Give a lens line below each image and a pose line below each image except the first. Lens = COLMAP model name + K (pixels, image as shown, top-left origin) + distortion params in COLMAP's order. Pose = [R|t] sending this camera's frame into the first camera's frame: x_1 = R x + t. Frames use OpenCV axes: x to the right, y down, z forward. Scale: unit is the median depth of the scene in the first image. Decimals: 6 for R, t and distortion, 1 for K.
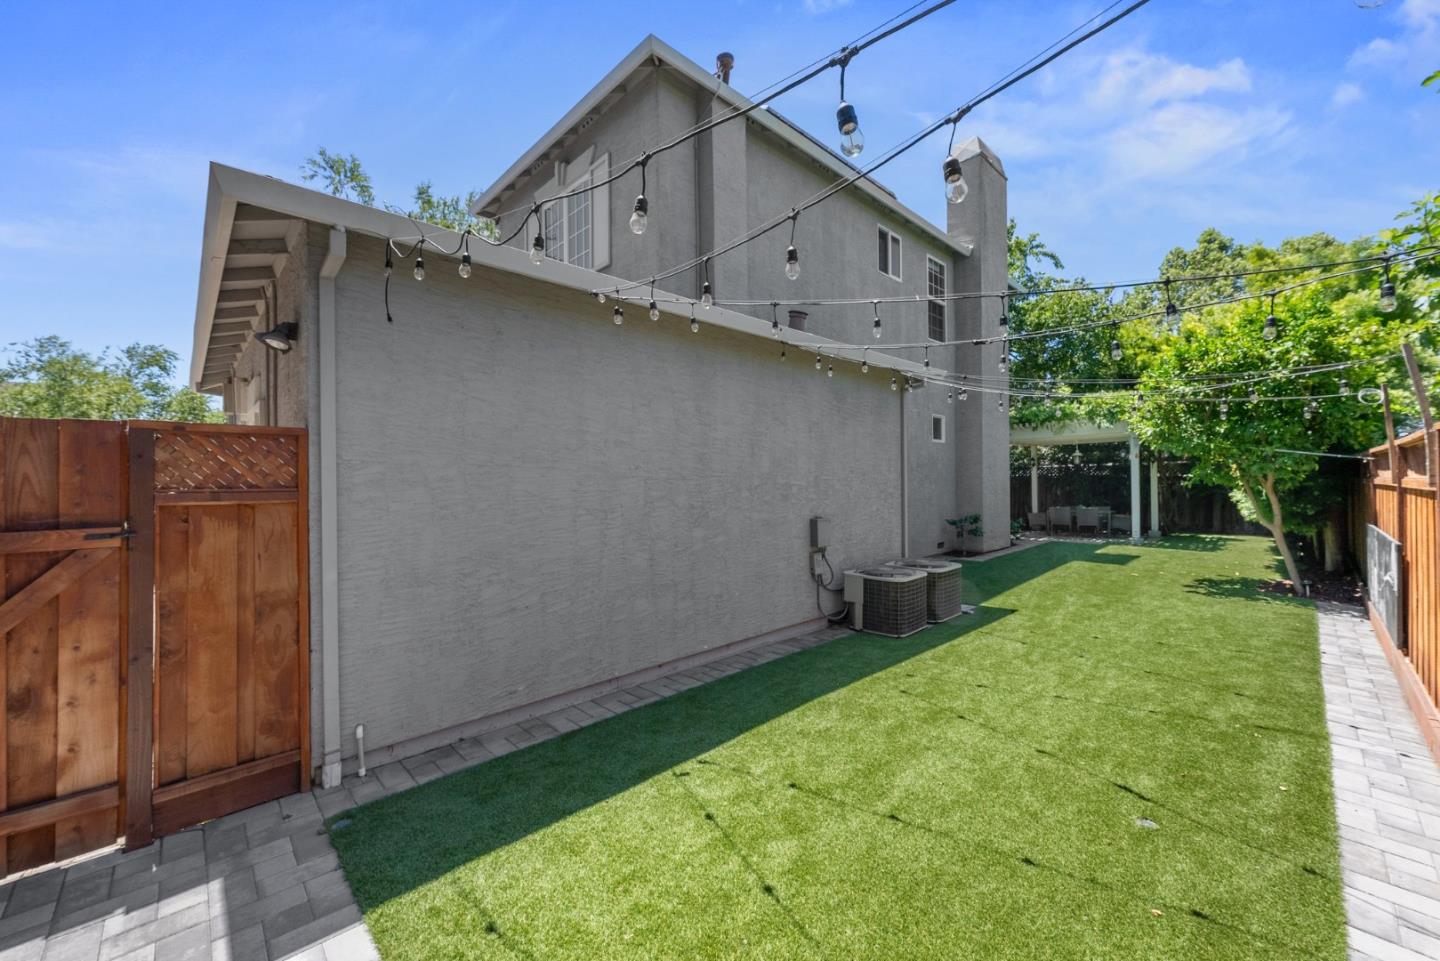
lens RADIAL K [[566.4, 0, 727.2], [0, 566.4, 477.9], [0, 0, 1]] dist [0.001086, -0.000329]
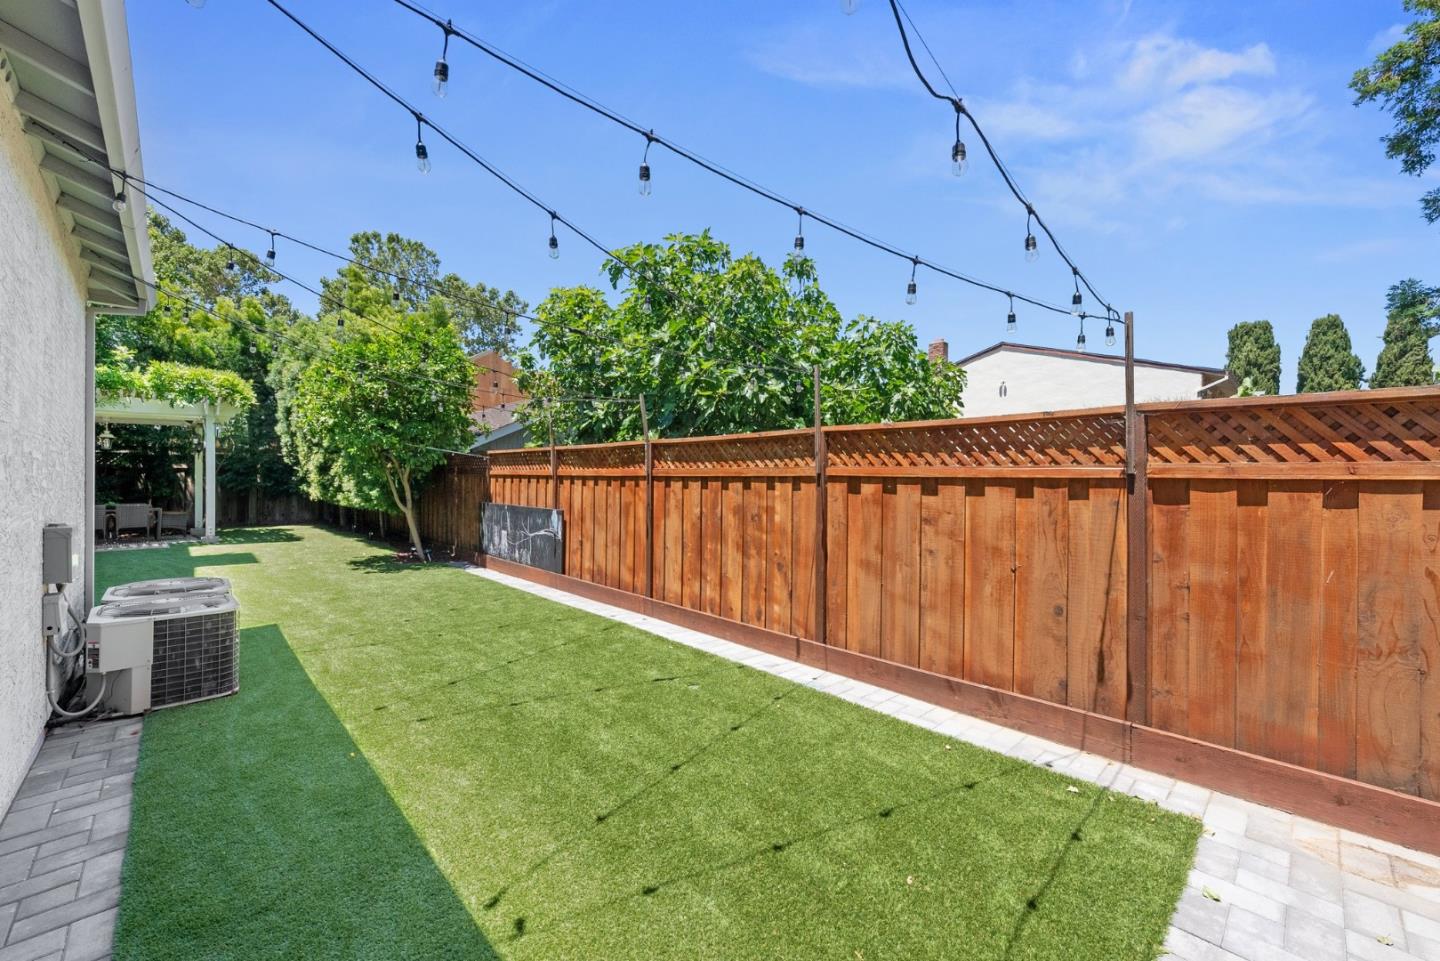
lens RADIAL K [[566.4, 0, 727.2], [0, 566.4, 477.9], [0, 0, 1]] dist [0.001086, -0.000329]
pose [[0.005550, 0.007963, 0.999953, -0.537685], [-0.014549, 0.999863, -0.007881, 0.034680], [-0.999879, -0.014505, 0.005665, 0.609566]]
